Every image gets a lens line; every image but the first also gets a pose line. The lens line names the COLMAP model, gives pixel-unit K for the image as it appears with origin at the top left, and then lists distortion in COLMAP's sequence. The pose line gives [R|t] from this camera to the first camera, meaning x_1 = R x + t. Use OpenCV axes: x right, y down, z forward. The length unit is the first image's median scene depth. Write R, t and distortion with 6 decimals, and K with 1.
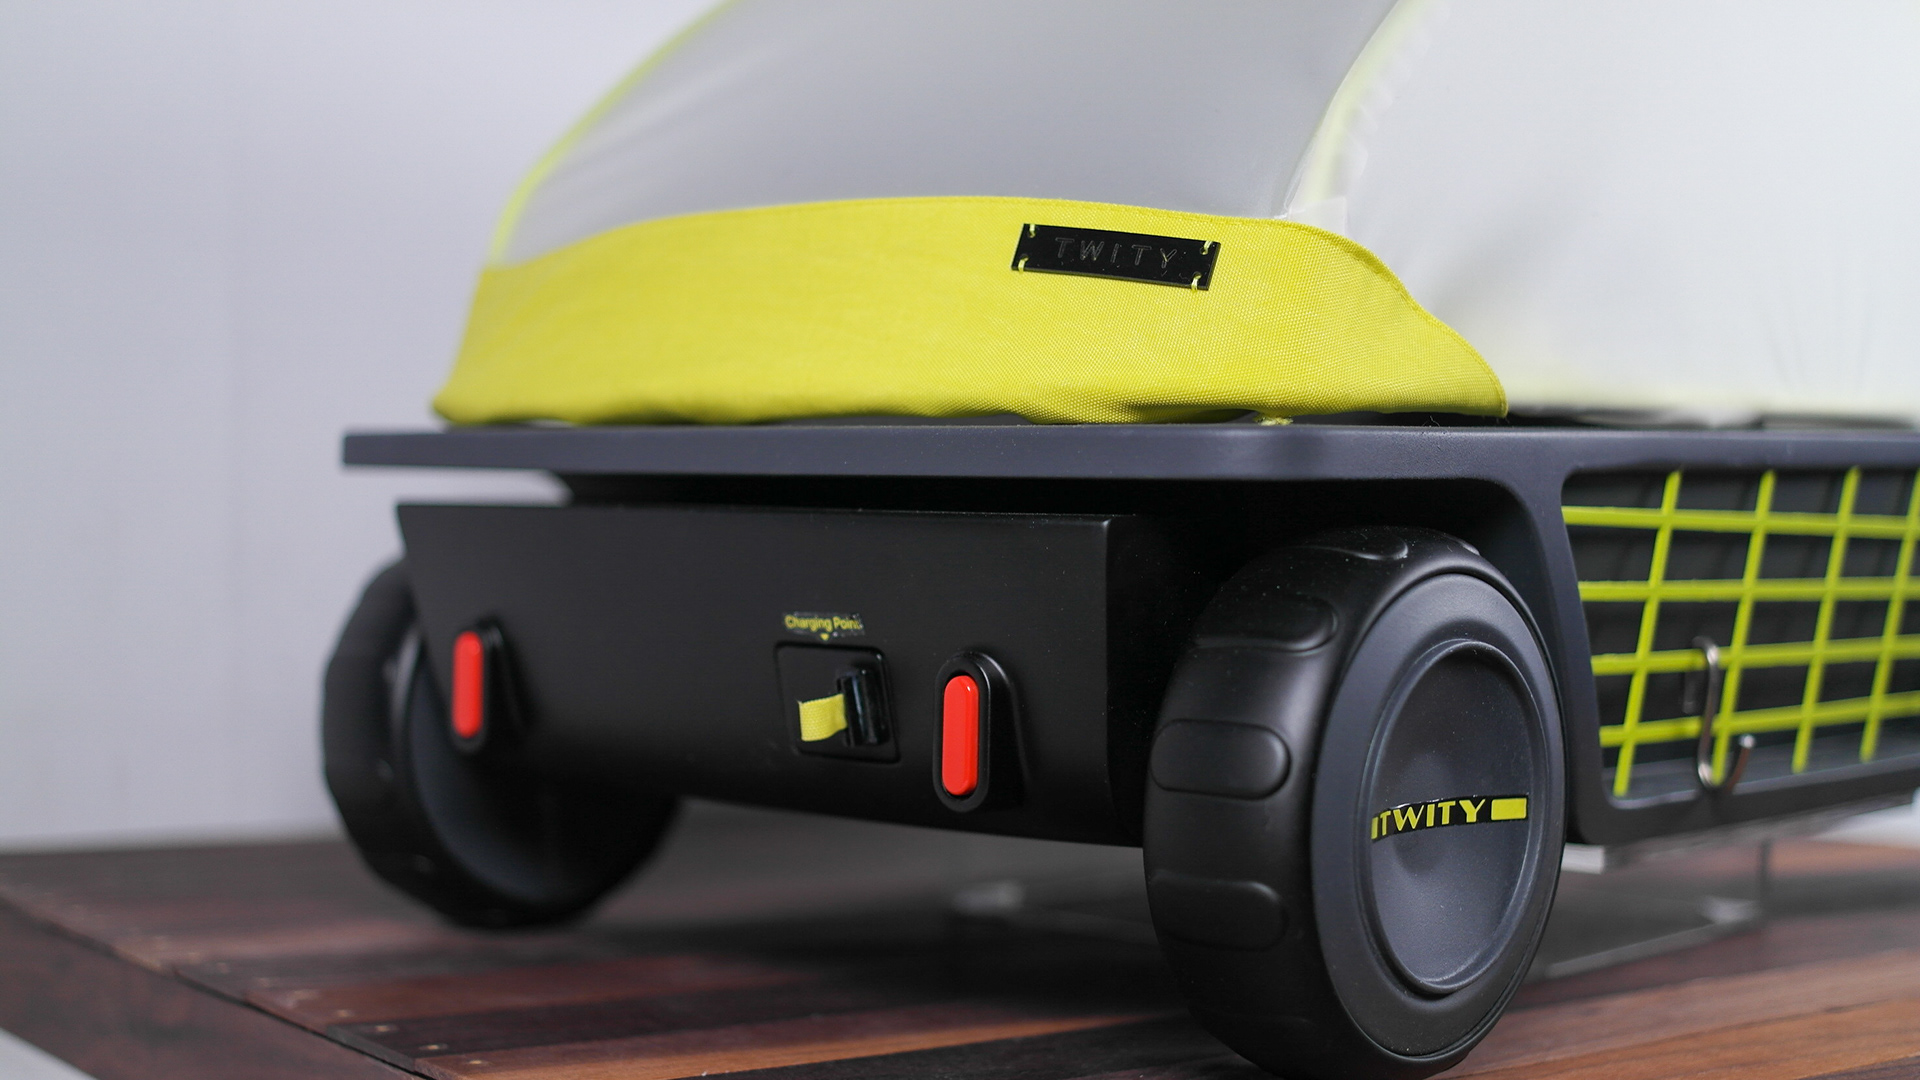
lens RADIAL K [[2807.3, 0, 959.9], [0, 2807.3, 540.6], [0, 0, 1]] dist [-0.093674, 0.000000]
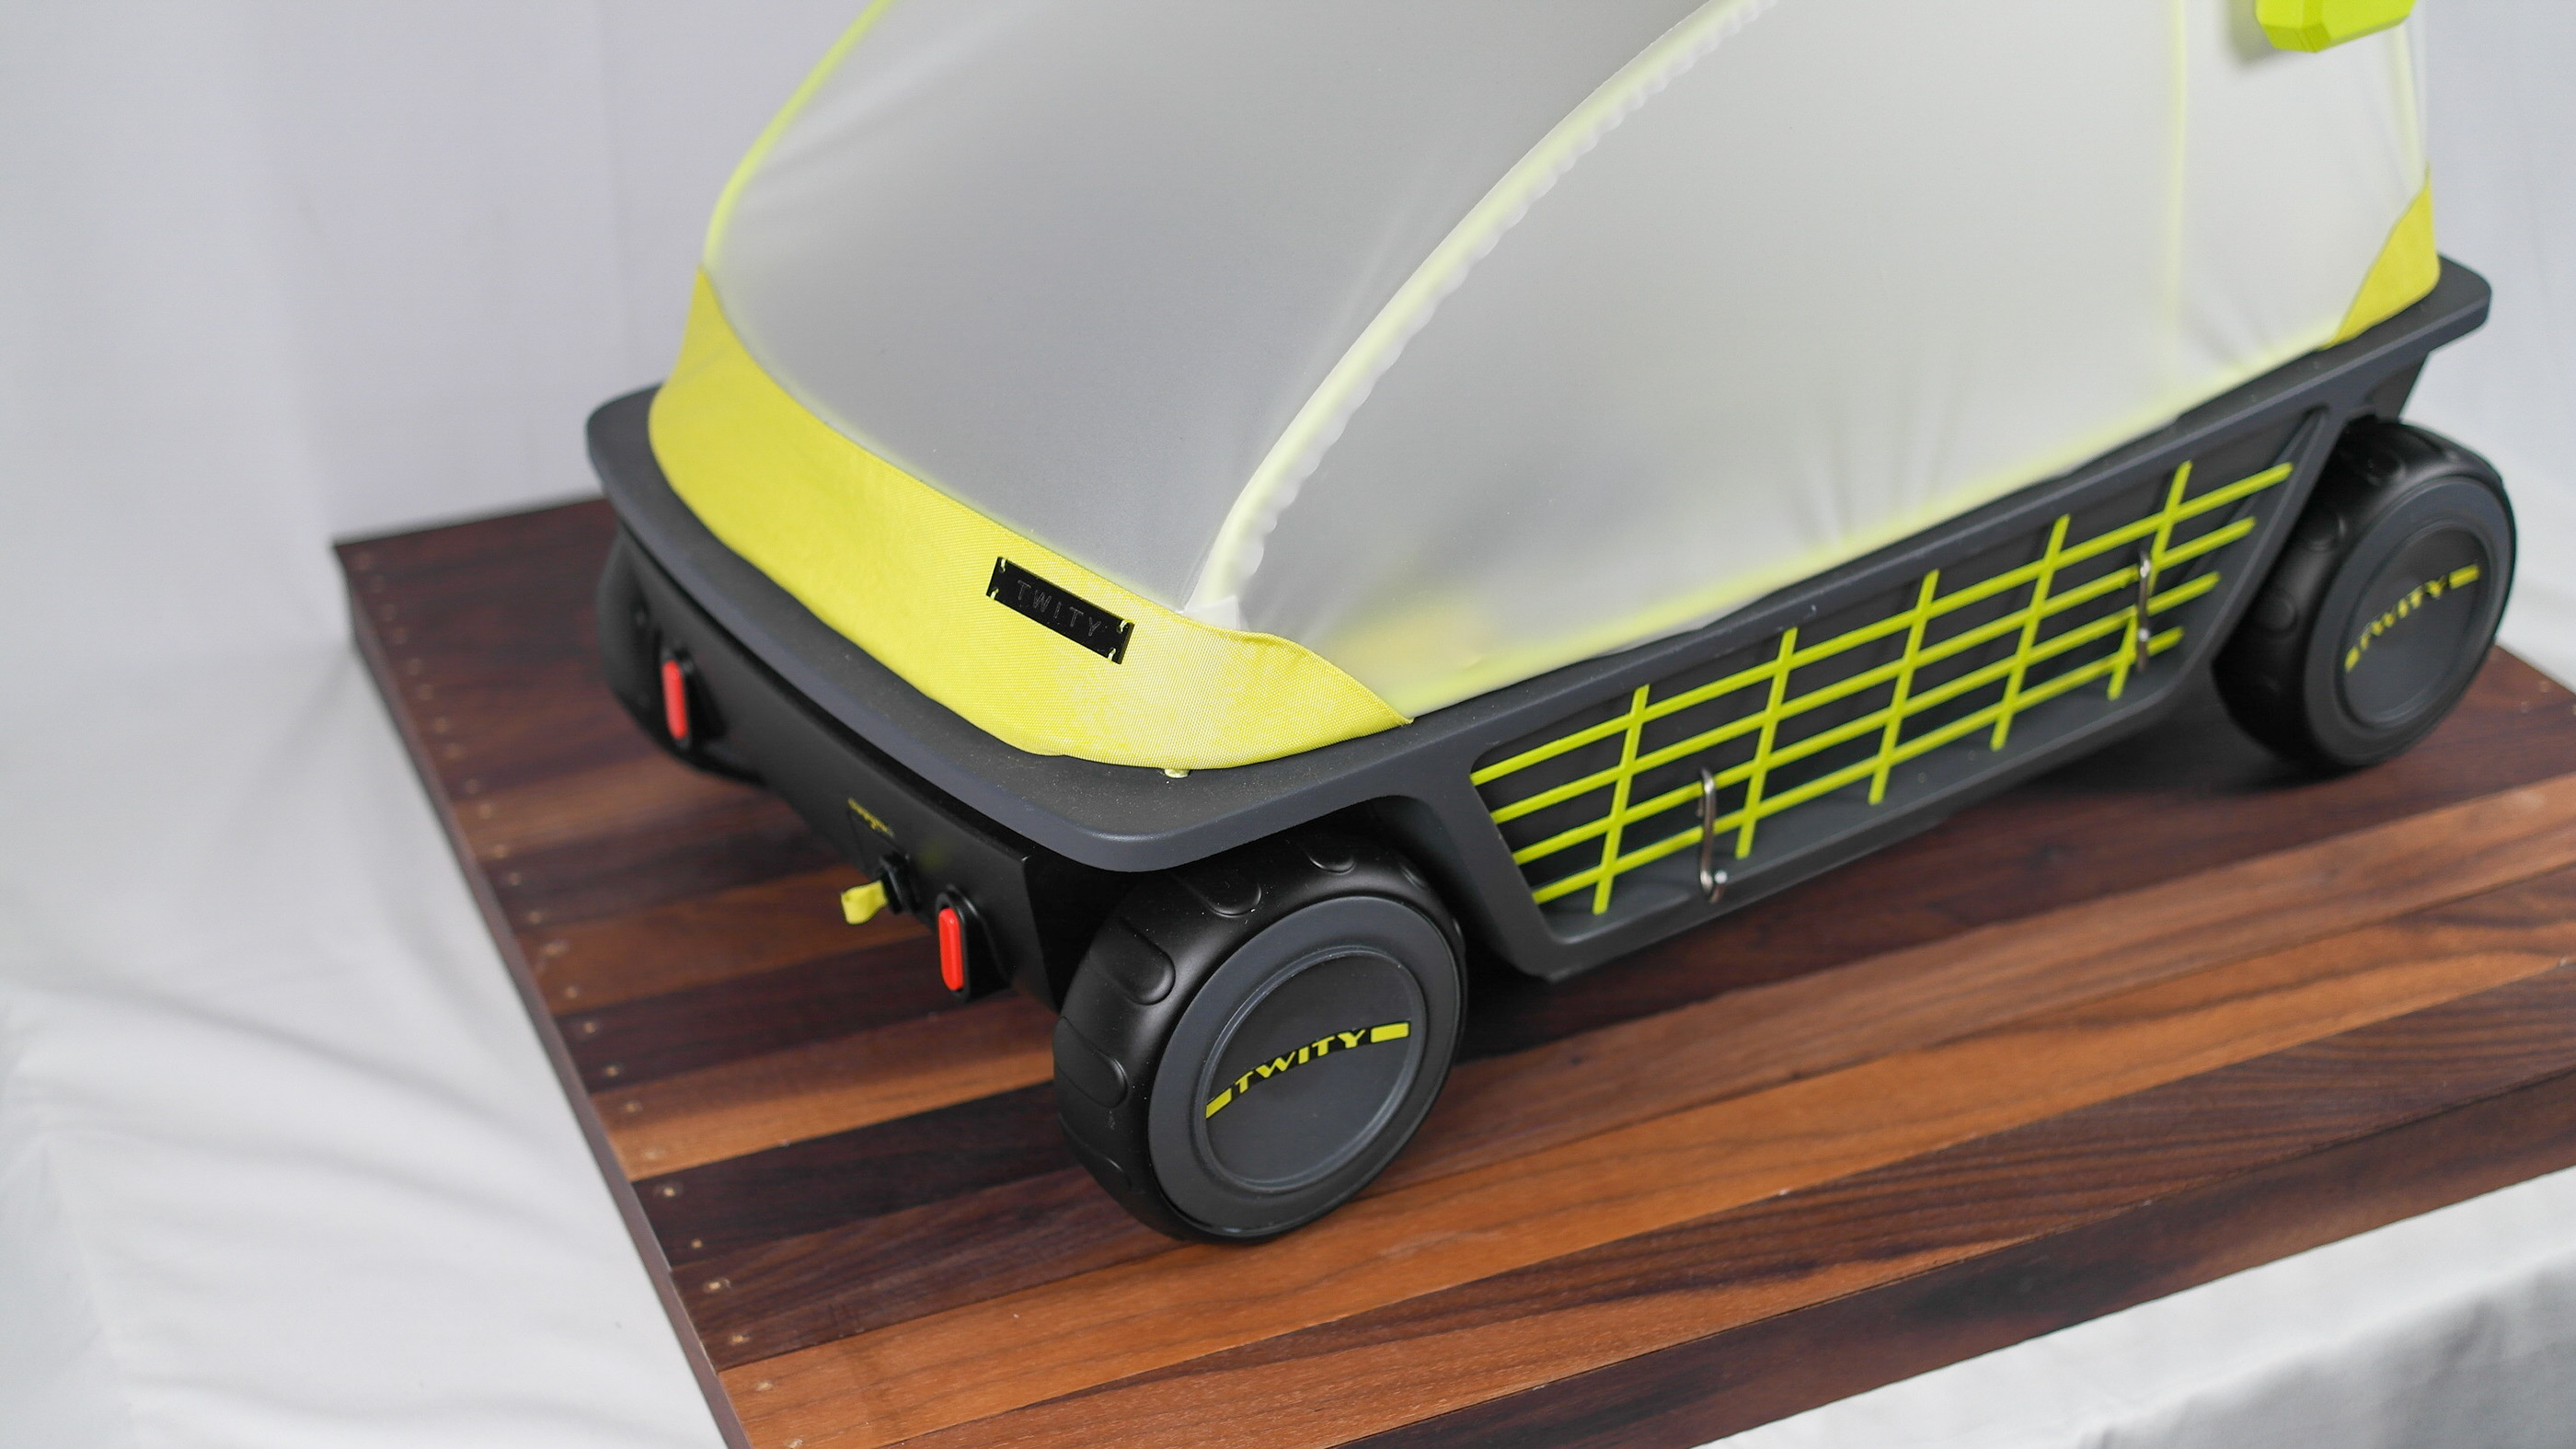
lens RADIAL K [[3766.5, 0, 1283.2], [0, 3766.5, 733.6], [0, 0, 1]] dist [-0.093674, 0.000000]
pose [[0.969567, 0.103313, -0.221960, 0.509669], [0.017701, 0.874649, 0.484433, -0.831588], [0.244186, -0.473619, 0.846202, -0.359103]]
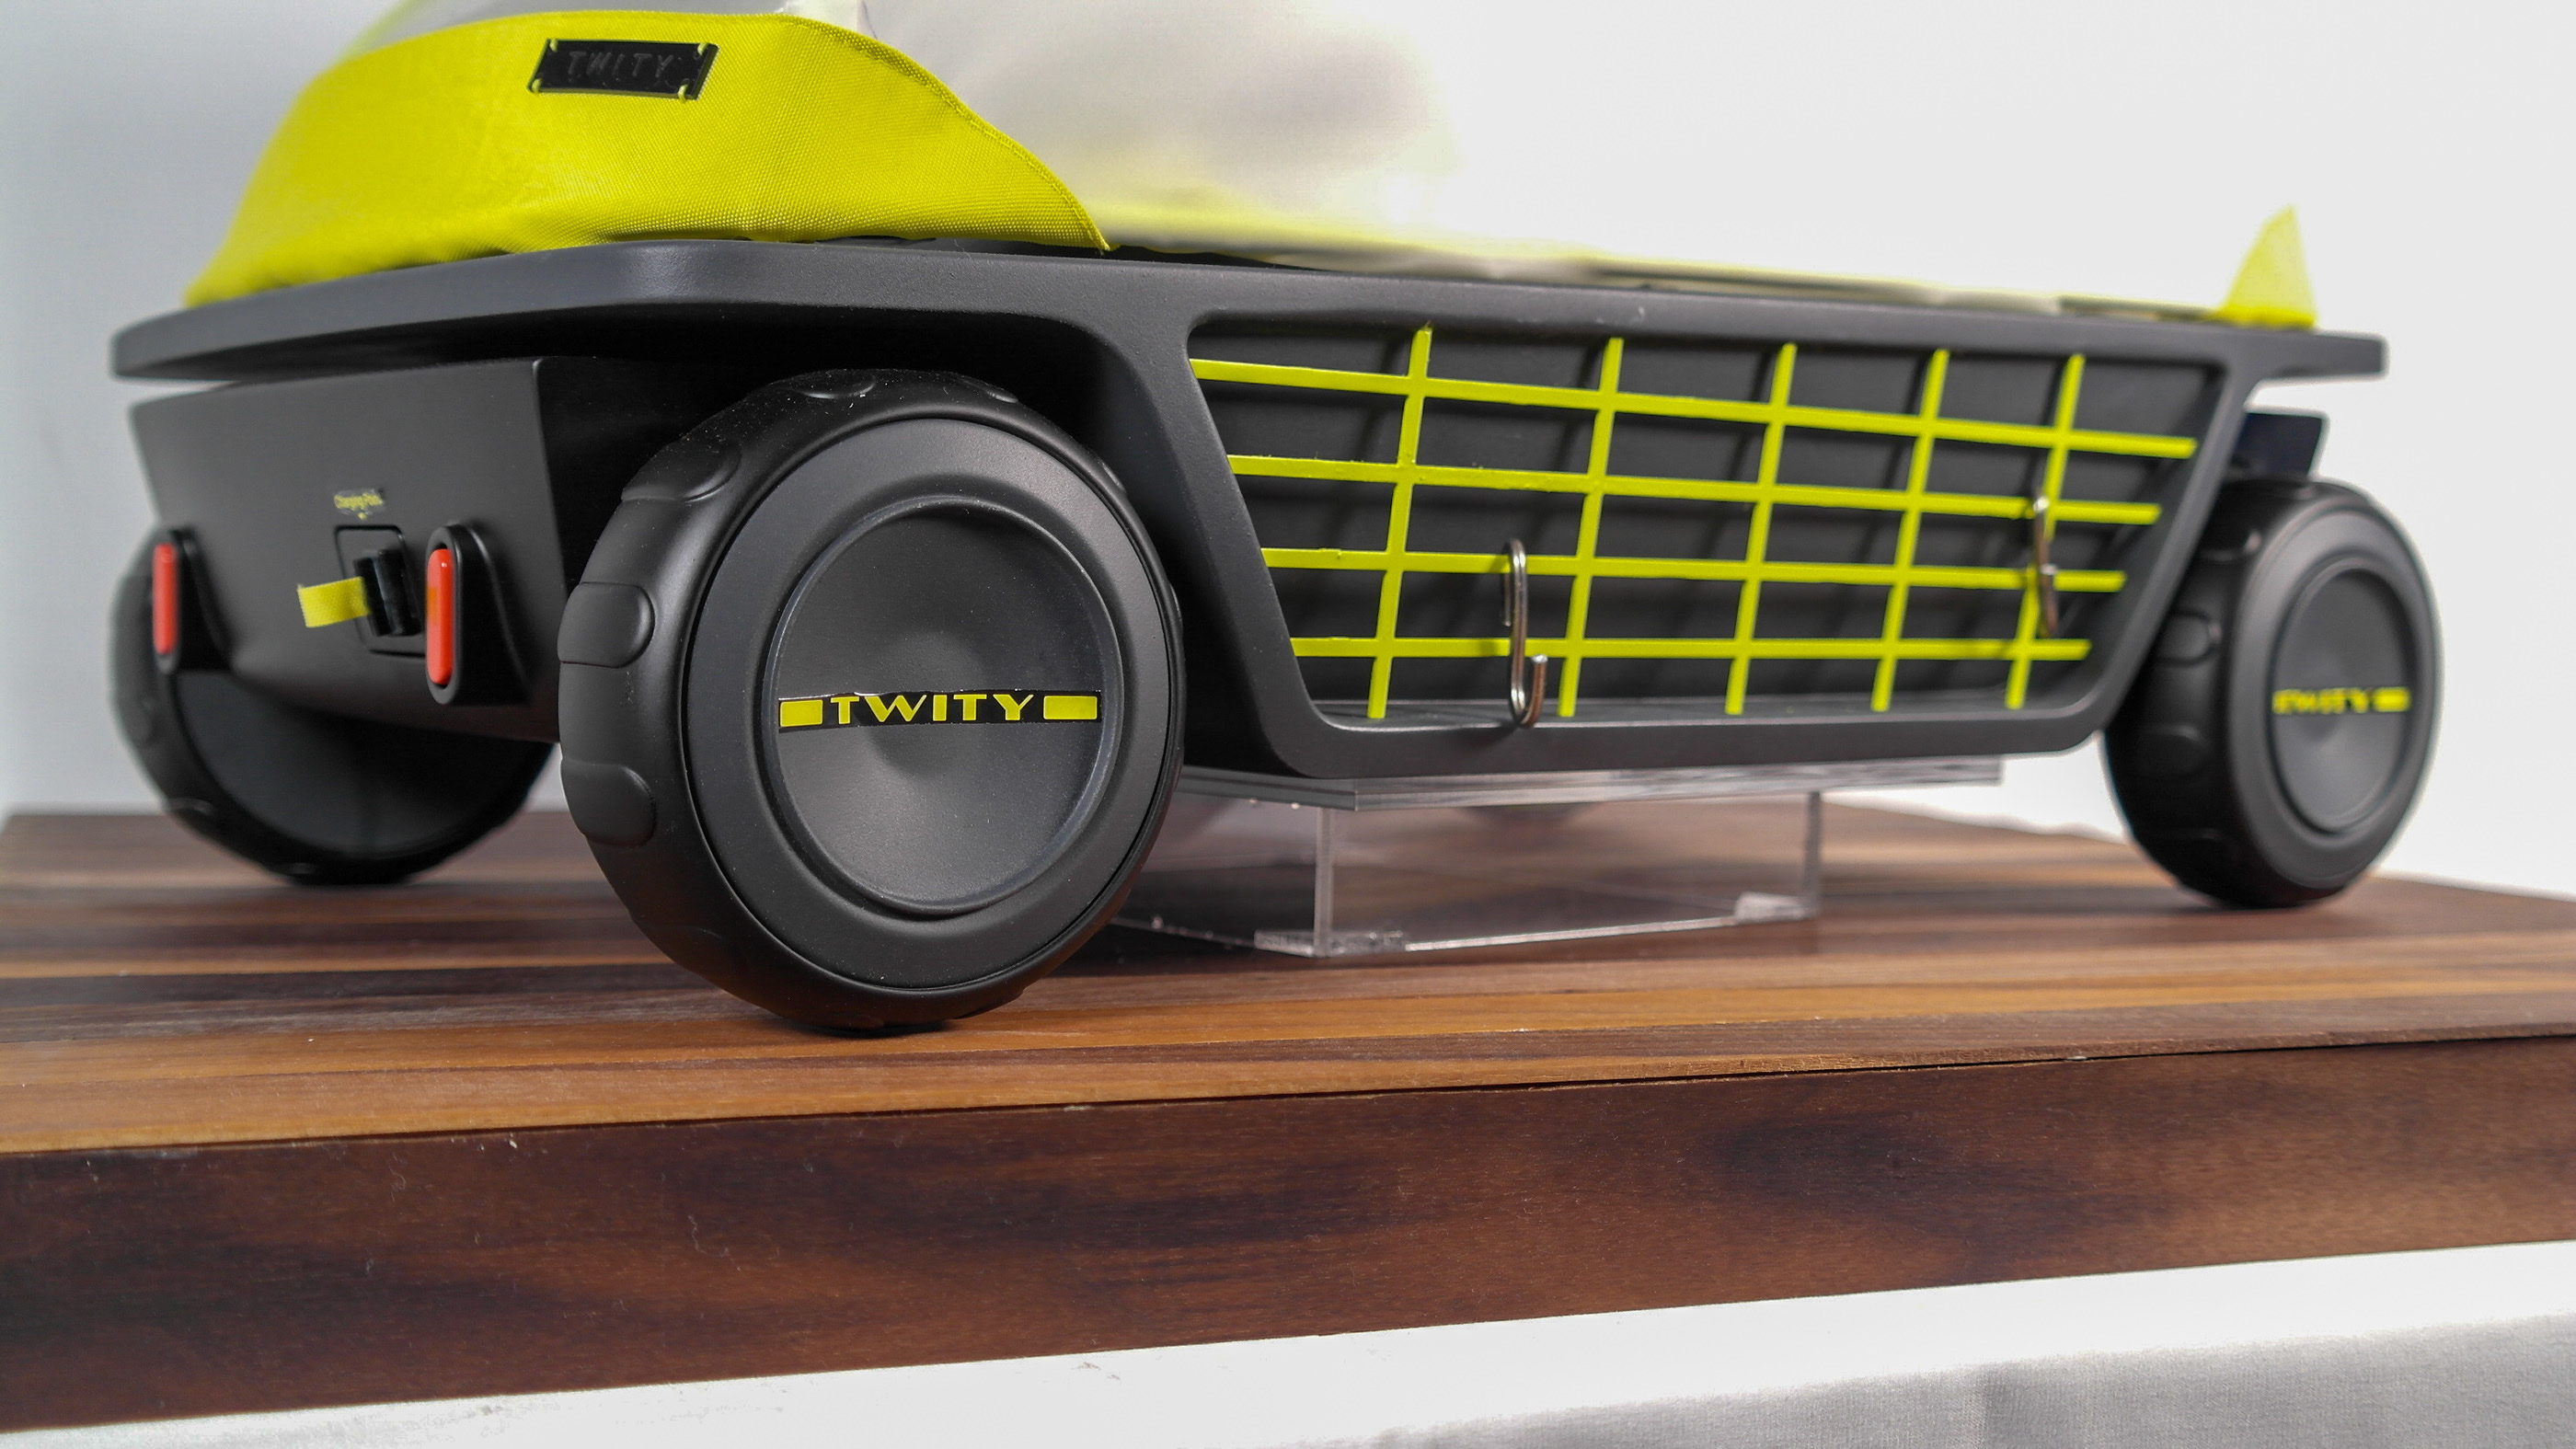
lens RADIAL K [[3070.8, 0, 1275.1], [0, 3070.8, 710.6], [0, 0, 1]] dist [-0.056784, 0.000000]
pose [[0.980627, 0.004205, -0.195840, 0.441322], [0.000904, 0.999662, 0.025989, 0.073408], [0.195883, -0.025662, 0.980291, 0.104547]]
